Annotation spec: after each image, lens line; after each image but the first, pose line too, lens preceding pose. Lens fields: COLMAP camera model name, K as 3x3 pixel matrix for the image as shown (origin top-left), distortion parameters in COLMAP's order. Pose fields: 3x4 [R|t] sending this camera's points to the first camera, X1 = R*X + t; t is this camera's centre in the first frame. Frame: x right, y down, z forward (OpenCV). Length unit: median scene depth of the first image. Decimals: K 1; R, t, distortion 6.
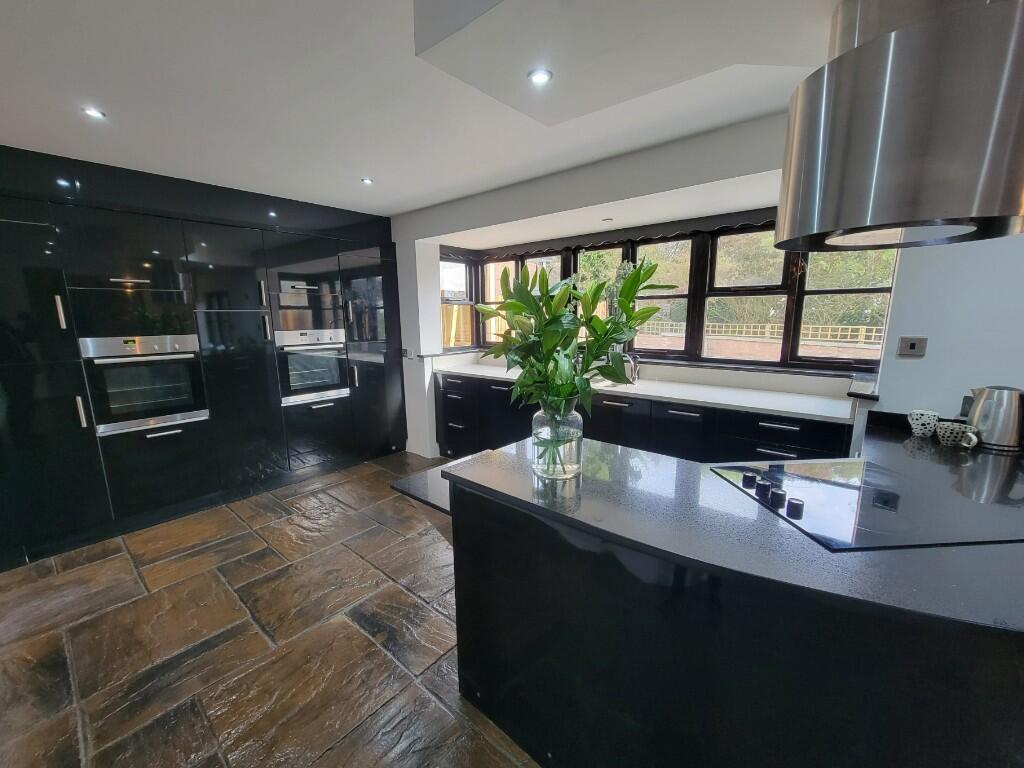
lens RADIAL K [[400.5, 0, 512.0], [0, 400.5, 384.0], [0, 0, 1]] dist [-0.007678, -0.000146]
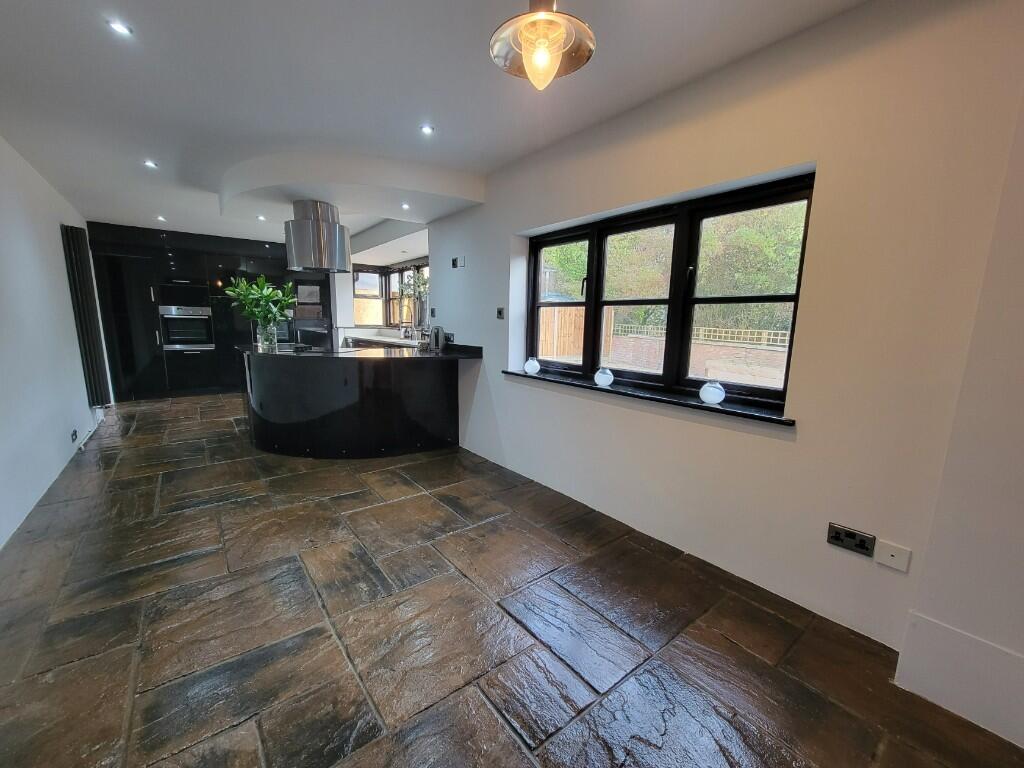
lens RADIAL K [[400.5, 0, 512.0], [0, 400.5, 384.0], [0, 0, 1]] dist [-0.007678, -0.000146]
pose [[0.978586, 0.063720, -0.195726, 1.132926], [-0.066403, 0.997767, -0.007166, 0.177823], [0.194832, 0.020009, 0.980632, -0.696744]]
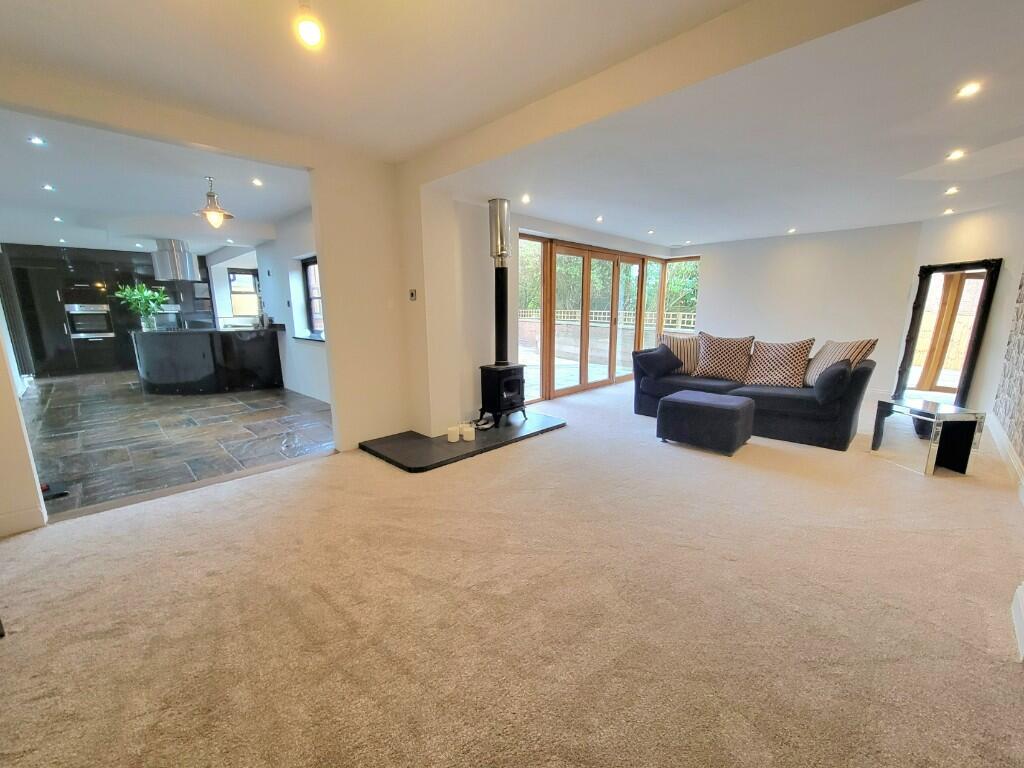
lens RADIAL K [[412.0, 0, 512.0], [0, 412.0, 384.0], [0, 0, 1]] dist [-0.001181, 0.000216]
pose [[0.996117, 0.019390, -0.085877, 2.124881], [-0.018356, 0.999749, 0.012822, 0.318912], [0.086104, -0.011196, 0.996223, -1.512566]]
